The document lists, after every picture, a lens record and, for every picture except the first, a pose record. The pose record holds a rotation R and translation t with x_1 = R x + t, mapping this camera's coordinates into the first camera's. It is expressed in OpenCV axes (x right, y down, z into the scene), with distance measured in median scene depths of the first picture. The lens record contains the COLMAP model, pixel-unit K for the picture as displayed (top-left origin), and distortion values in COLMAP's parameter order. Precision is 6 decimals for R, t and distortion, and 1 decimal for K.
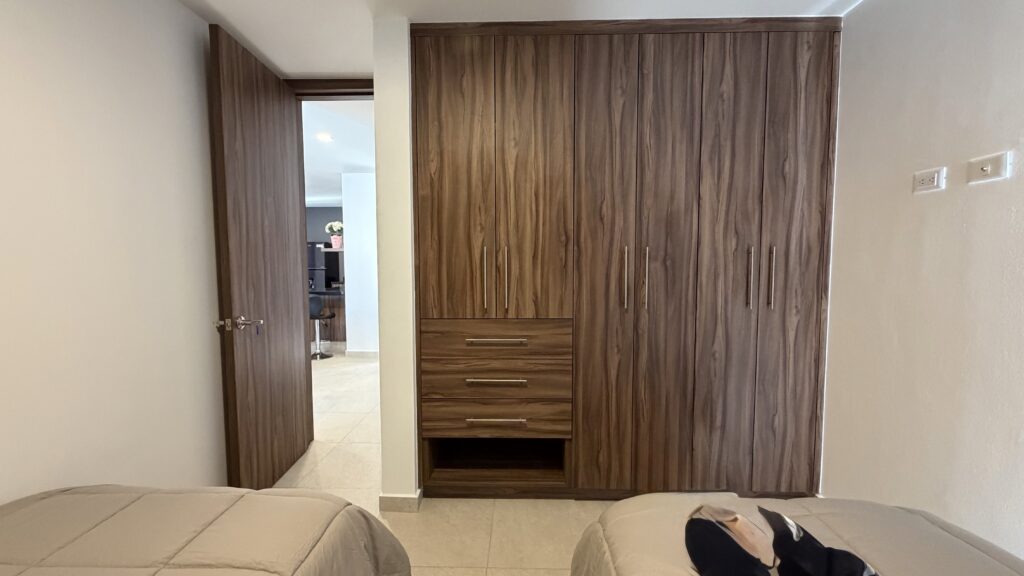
lens RADIAL K [[405.7, 0, 509.4], [0, 405.7, 287.2], [0, 0, 1]] dist [-0.005185, 0.003339]
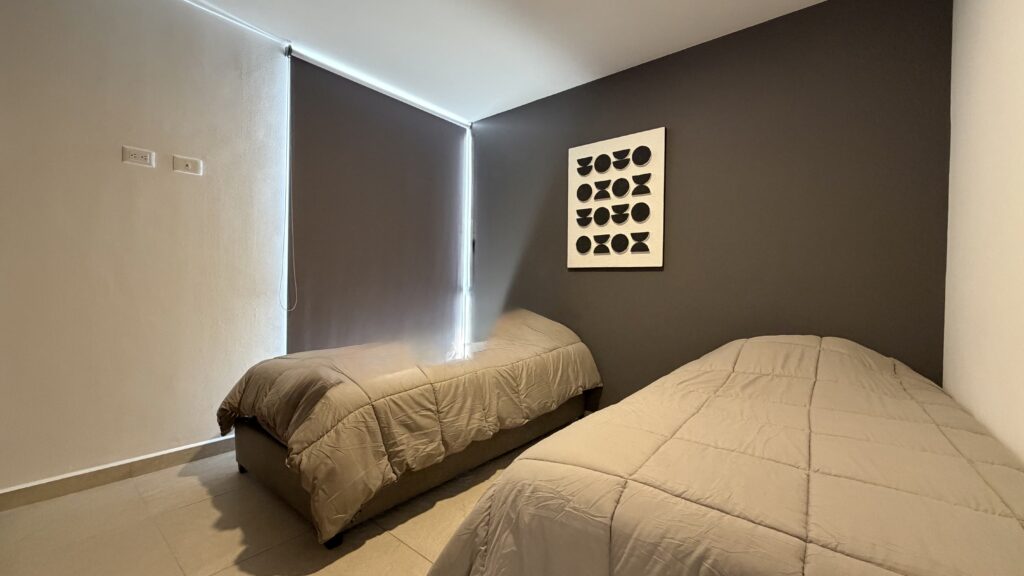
lens RADIAL K [[405.7, 0, 509.4], [0, 405.7, 287.2], [0, 0, 1]] dist [-0.005185, 0.003339]
pose [[-0.795547, -0.012971, 0.605753, -0.799163], [0.024514, 0.998263, 0.053570, 0.134486], [-0.605396, 0.057467, -0.793847, 1.401632]]
